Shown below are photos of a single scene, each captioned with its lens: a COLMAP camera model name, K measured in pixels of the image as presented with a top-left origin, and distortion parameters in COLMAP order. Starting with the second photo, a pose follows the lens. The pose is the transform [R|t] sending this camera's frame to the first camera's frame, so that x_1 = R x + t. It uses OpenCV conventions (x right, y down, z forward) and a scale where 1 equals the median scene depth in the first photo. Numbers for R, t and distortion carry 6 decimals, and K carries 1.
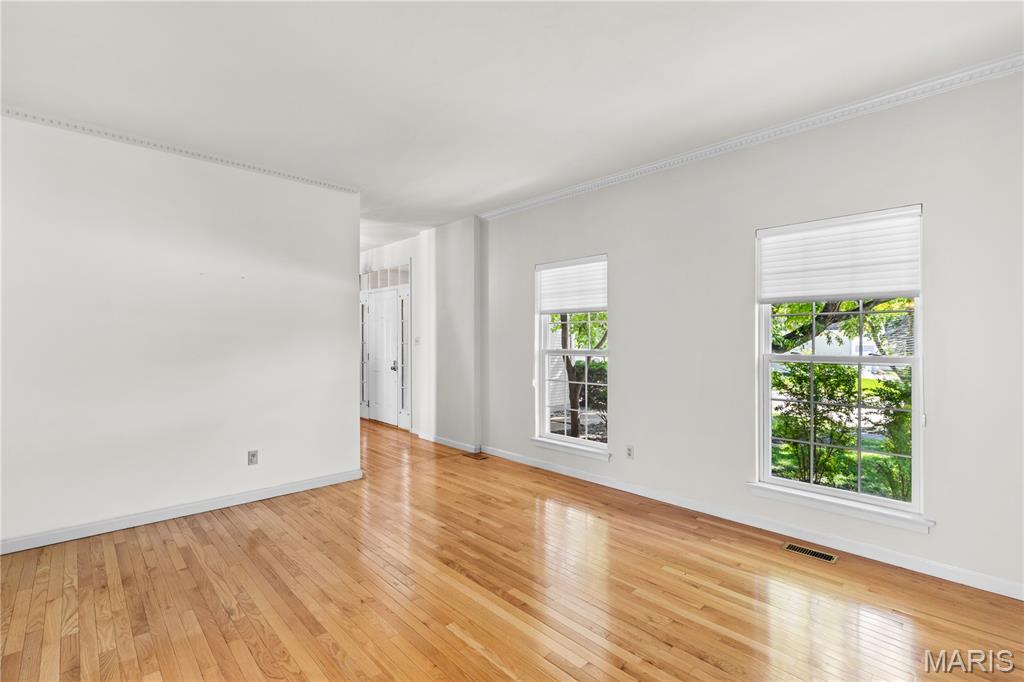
lens RADIAL K [[463.9, 0, 514.5], [0, 463.9, 341.0], [0, 0, 1]] dist [0.003215, 0.000127]
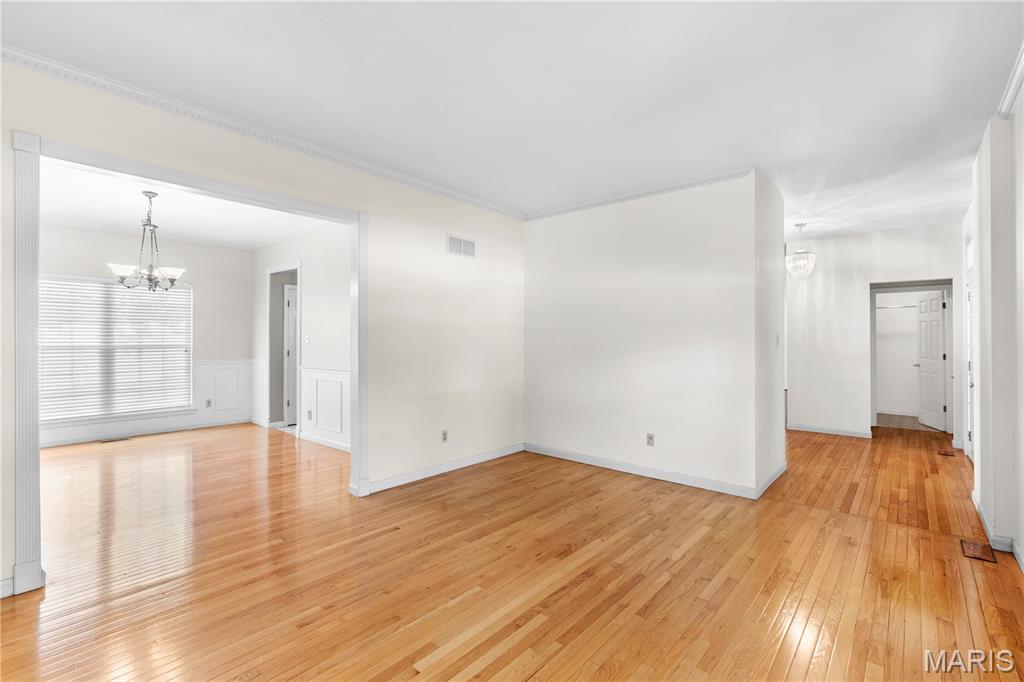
lens RADIAL K [[463.9, 0, 519.8], [0, 463.9, 340.9], [0, 0, 1]] dist [0.003215, 0.000127]
pose [[0.110027, 0.005391, -0.993914, 0.736393], [-0.007550, 0.999961, 0.004588, -0.002343], [0.993900, 0.006999, 0.110063, 0.707771]]
